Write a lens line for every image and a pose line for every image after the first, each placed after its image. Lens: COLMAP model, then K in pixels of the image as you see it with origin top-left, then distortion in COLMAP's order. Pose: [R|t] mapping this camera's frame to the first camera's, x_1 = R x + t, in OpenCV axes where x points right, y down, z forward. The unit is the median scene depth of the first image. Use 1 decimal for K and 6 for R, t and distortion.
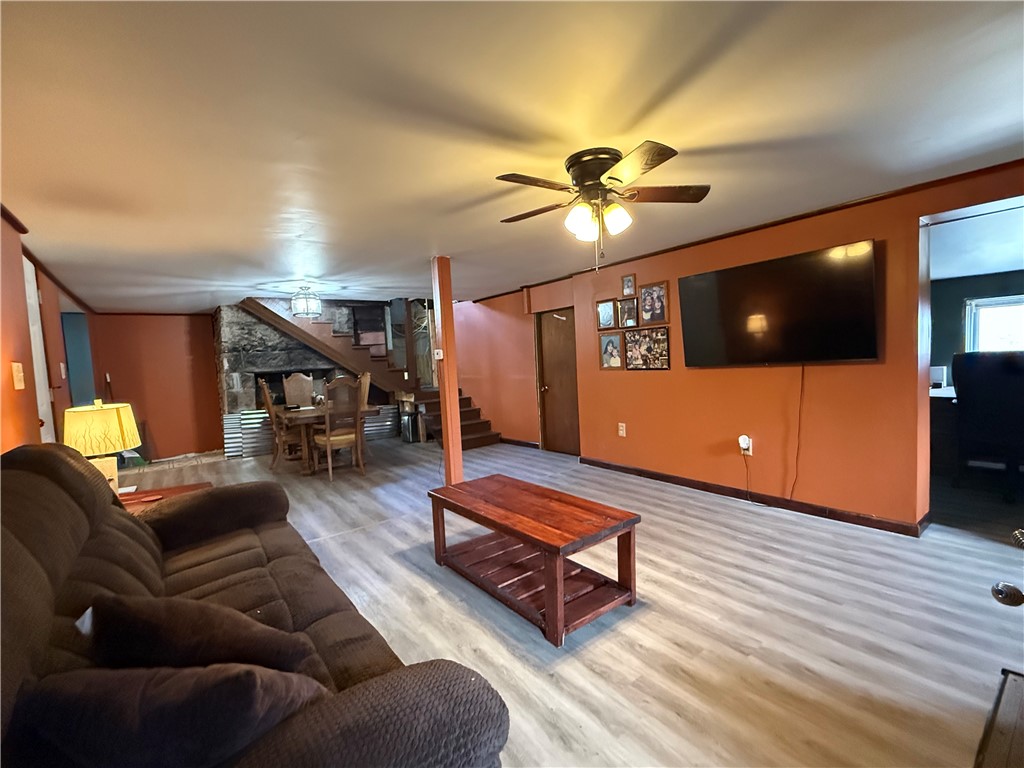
lens RADIAL K [[445.0, 0, 506.5], [0, 445.0, 387.6], [0, 0, 1]] dist [-0.014030, 0.000297]
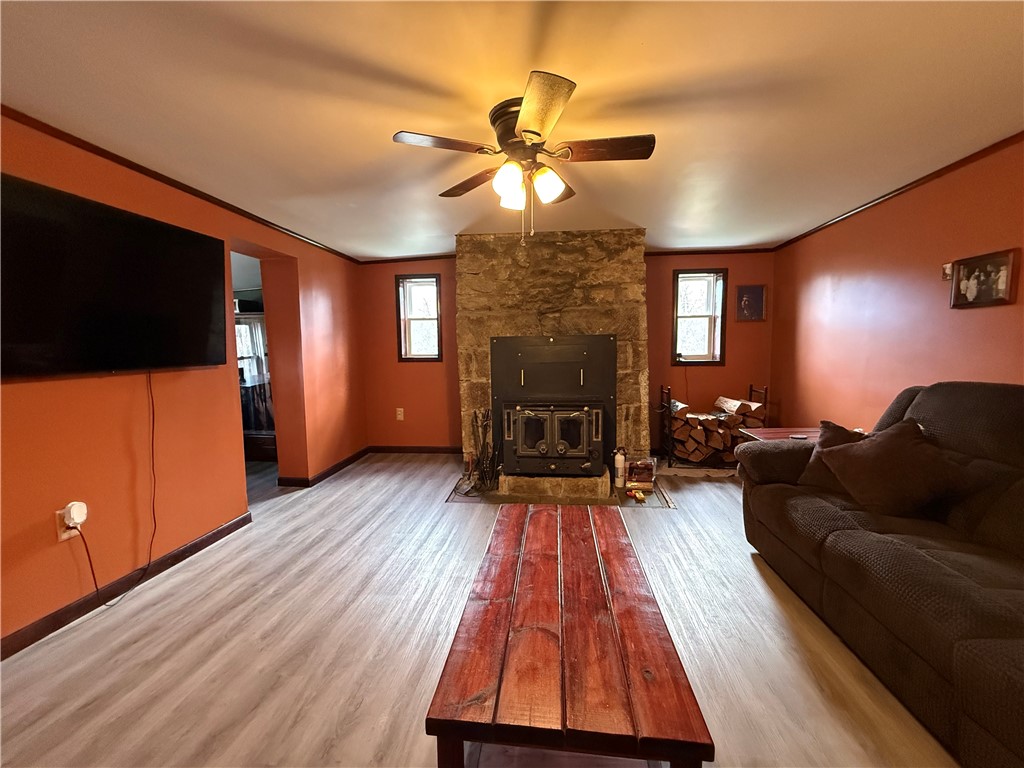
lens RADIAL K [[409.3, 0, 507.6], [0, 409.3, 385.2], [0, 0, 1]] dist [-0.000053, -0.000065]
pose [[-0.717394, -0.001637, 0.696666, -0.172505], [0.091650, 0.991084, 0.096706, -0.030458], [-0.690613, 0.133226, -0.710847, 0.815543]]
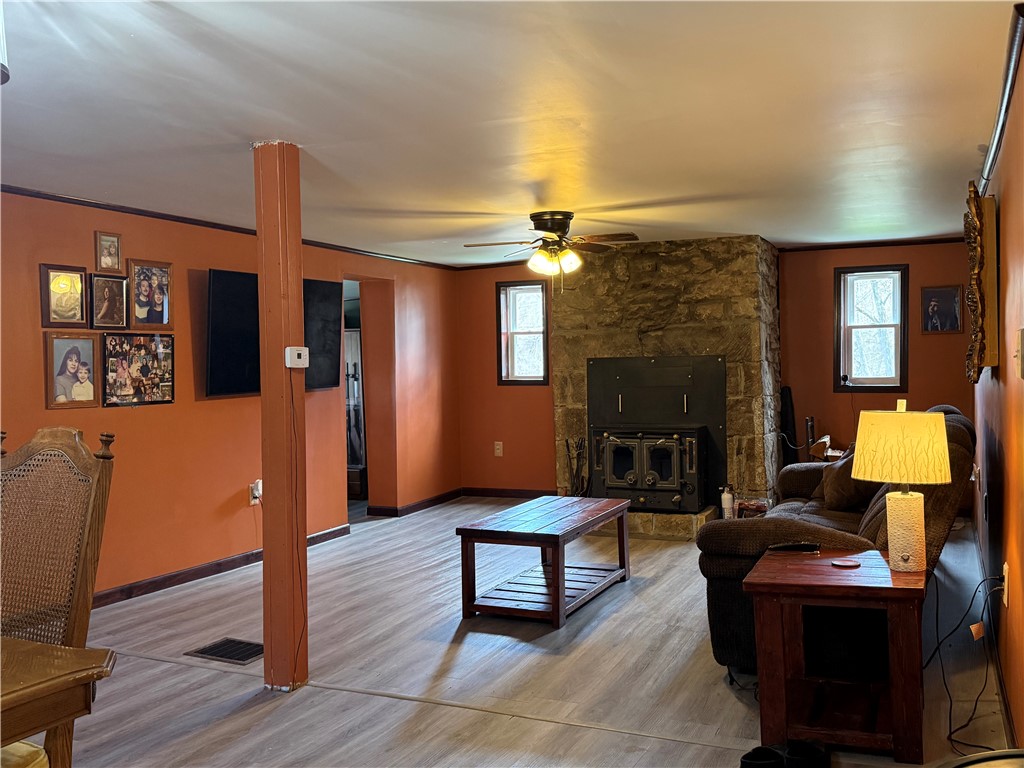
lens RADIAL K [[938.6, 0, 523.4], [0, 938.6, 382.7], [0, 0, 1]] dist [0.177213, -0.378702]
pose [[-0.483559, 0.037114, 0.874525, -1.031358], [0.094817, 0.995443, 0.010182, -0.034131], [-0.870161, 0.087843, -0.484874, 1.182863]]
